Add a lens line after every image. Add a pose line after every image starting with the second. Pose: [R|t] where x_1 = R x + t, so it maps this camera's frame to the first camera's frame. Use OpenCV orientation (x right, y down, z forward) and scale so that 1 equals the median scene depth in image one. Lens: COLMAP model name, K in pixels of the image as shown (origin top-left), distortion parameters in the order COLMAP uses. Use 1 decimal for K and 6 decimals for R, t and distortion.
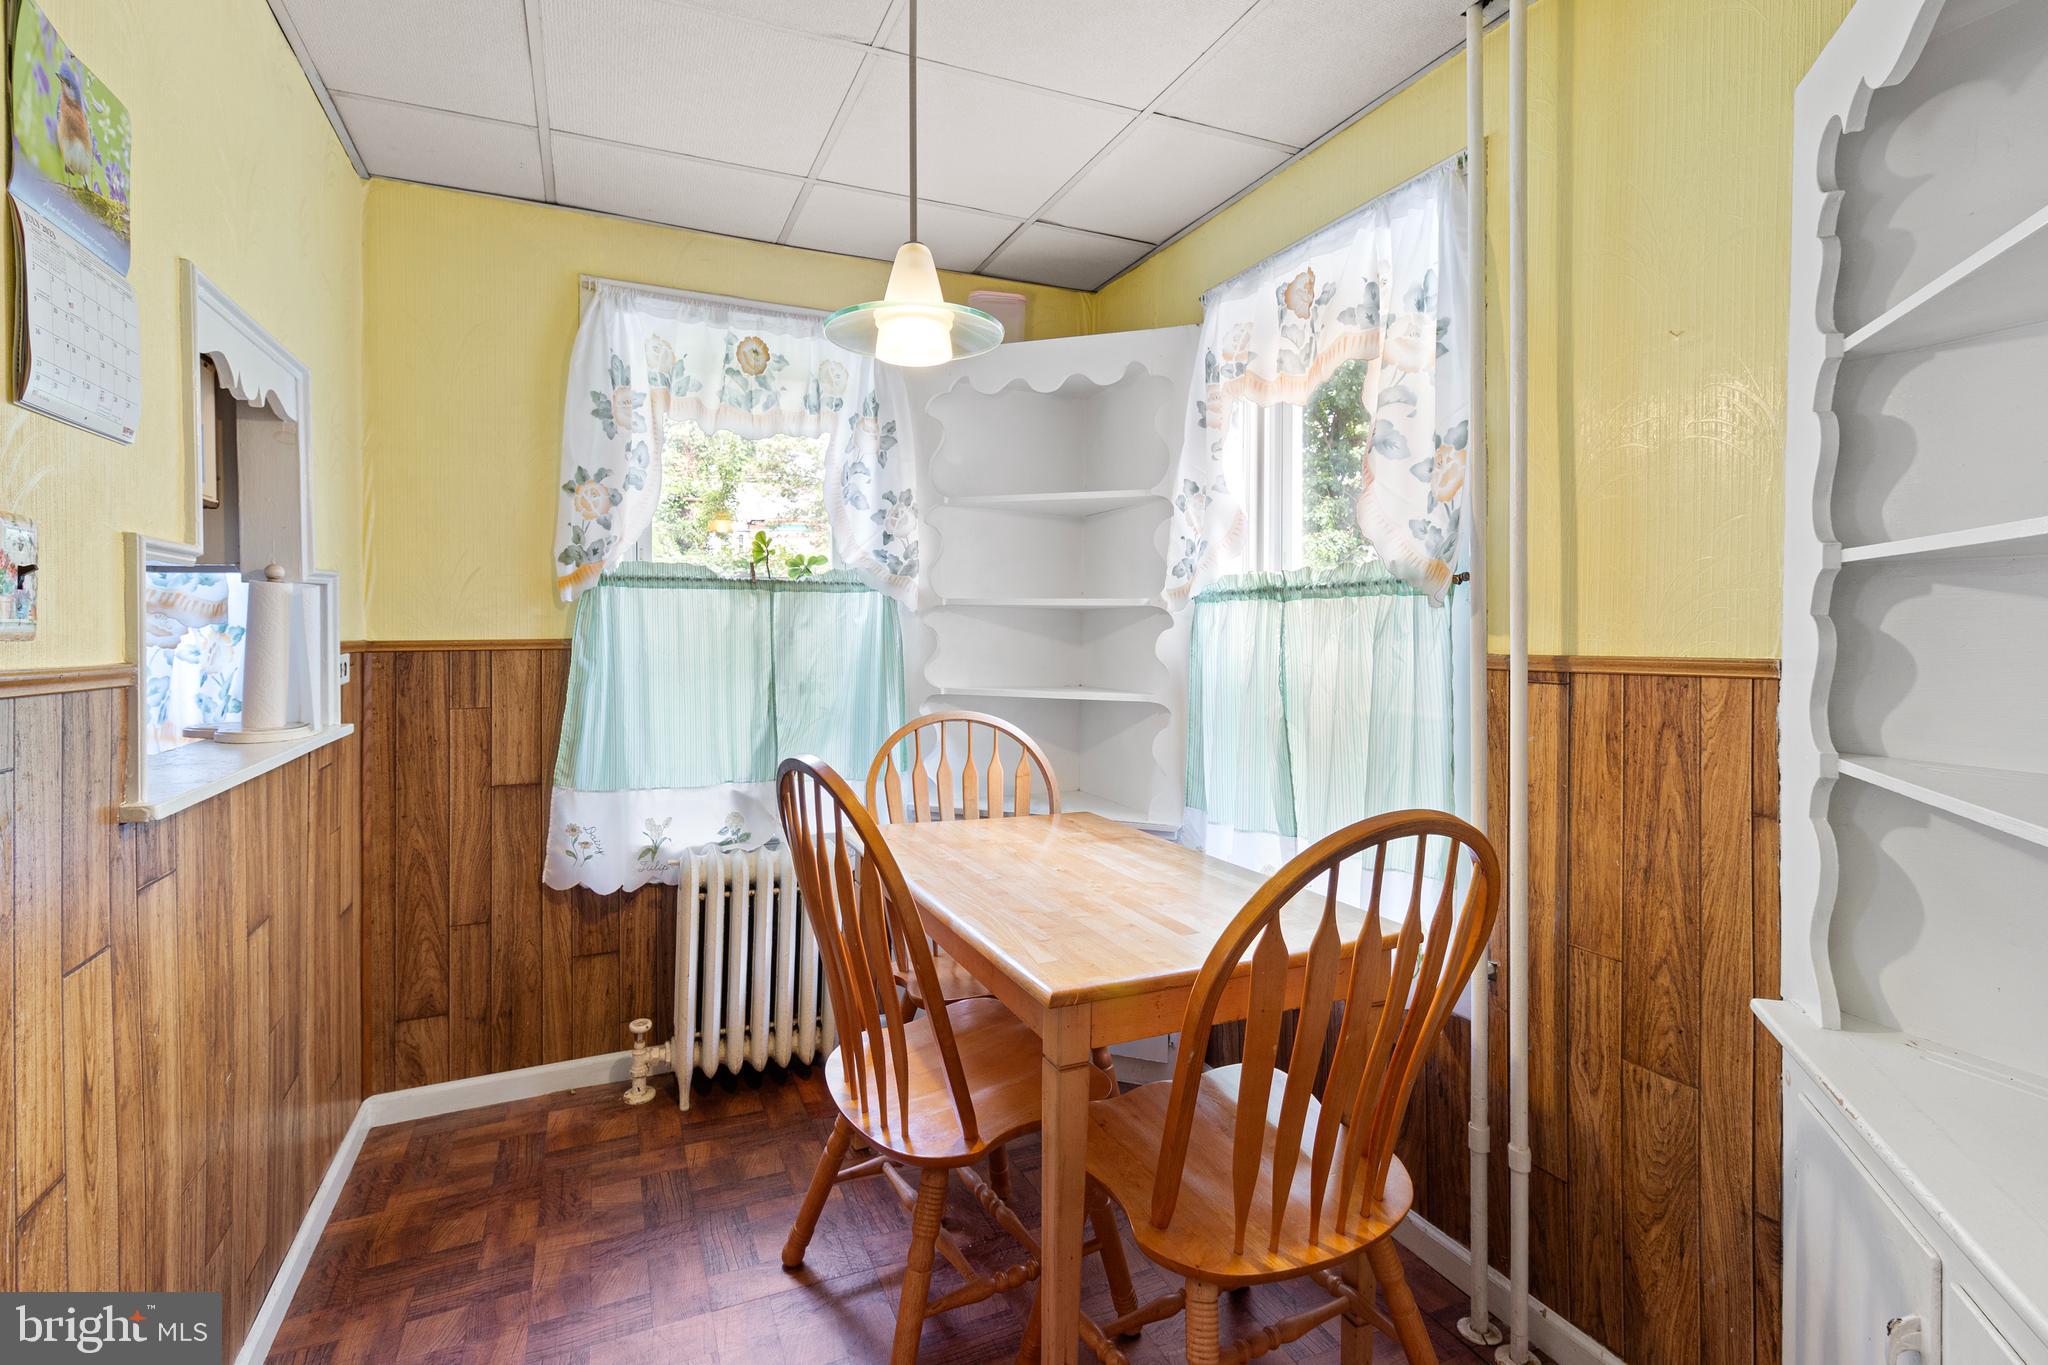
lens RADIAL K [[958.3, 0, 1022.1], [0, 958.3, 620.5], [0, 0, 1]] dist [0.002073, 0.000134]
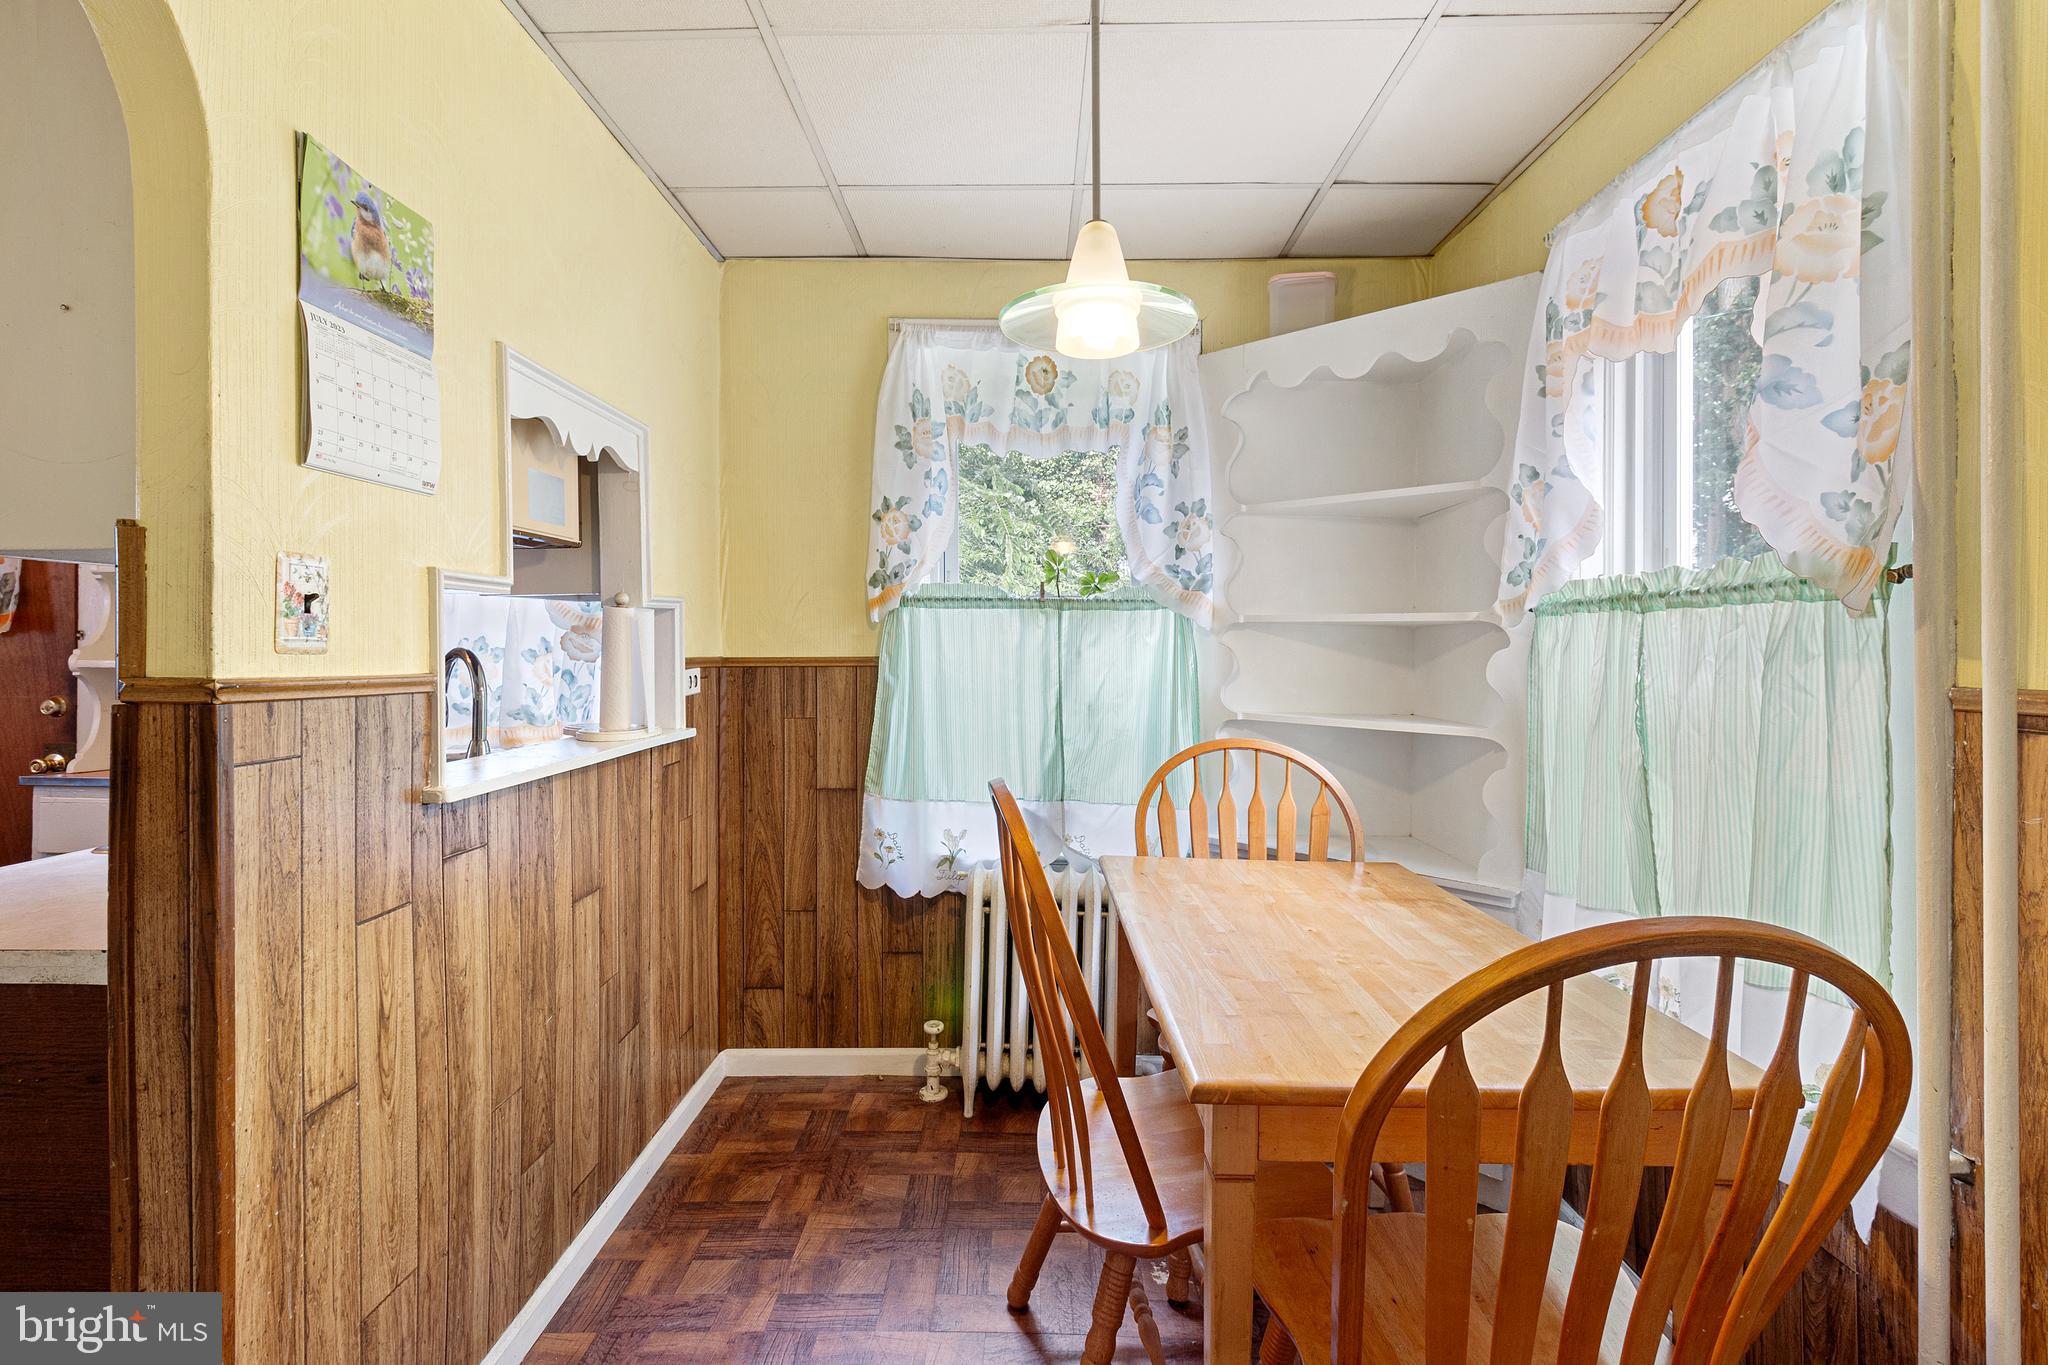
lens RADIAL K [[950.5, 0, 1029.8], [0, 950.5, 638.2], [0, 0, 1]] dist [0.003088, 0.000820]
pose [[0.909979, -0.002107, -0.414649, 0.141021], [0.000921, 0.999995, -0.003060, 0.001928], [0.414653, 0.002402, 0.909976, 0.108347]]
